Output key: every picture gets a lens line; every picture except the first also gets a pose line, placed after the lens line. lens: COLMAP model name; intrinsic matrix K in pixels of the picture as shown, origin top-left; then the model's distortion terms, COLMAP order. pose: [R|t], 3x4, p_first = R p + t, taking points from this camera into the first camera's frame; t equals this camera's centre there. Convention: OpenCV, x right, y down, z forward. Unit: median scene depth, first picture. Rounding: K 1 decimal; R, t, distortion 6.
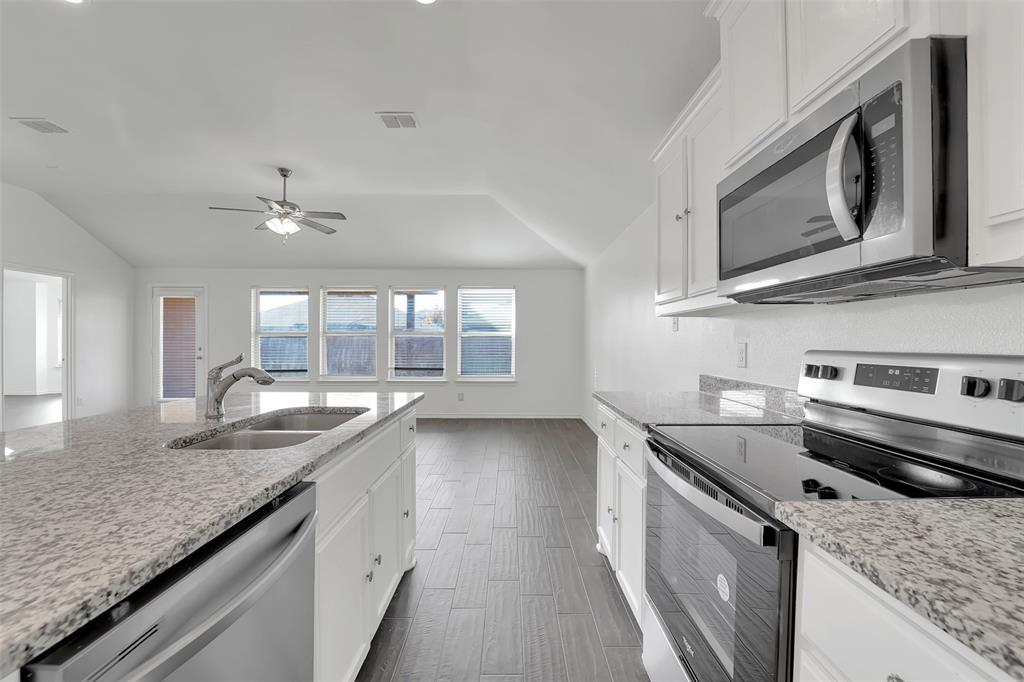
lens RADIAL K [[423.7, 0, 516.6], [0, 423.7, 352.8], [0, 0, 1]] dist [-0.030990, 0.000069]
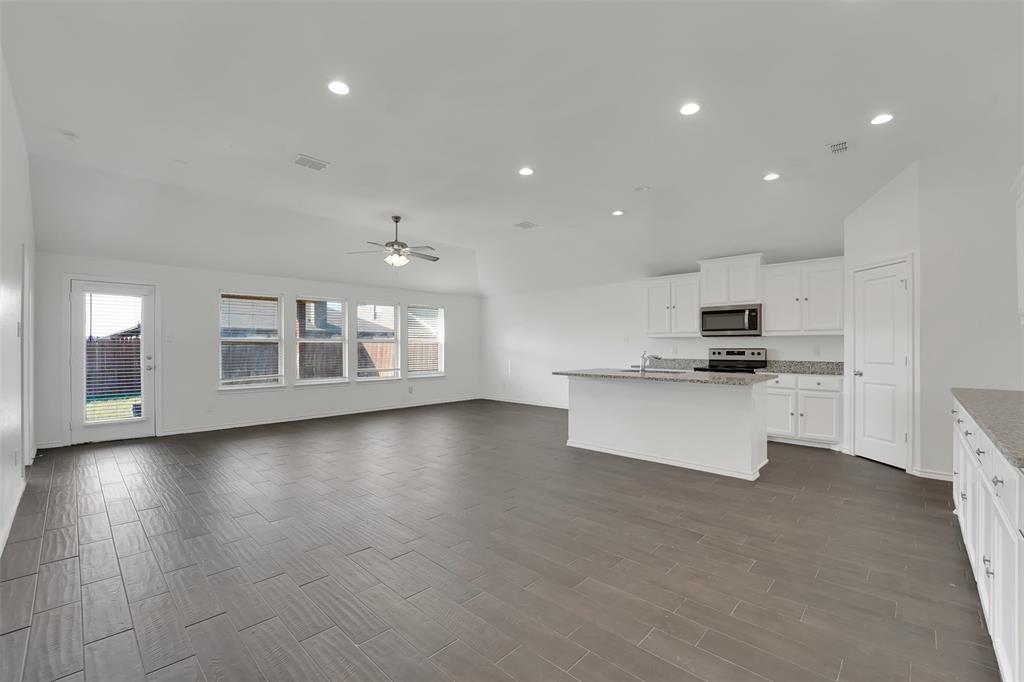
lens RADIAL K [[422.9, 0, 512.0], [0, 422.9, 341.0], [0, 0, 1]] dist [-0.000713, 0.000008]
pose [[0.702739, 0.002174, 0.711444, -0.933318], [0.023398, 0.999384, -0.026166, -0.004018], [-0.711062, 0.035034, 0.702256, -0.139587]]
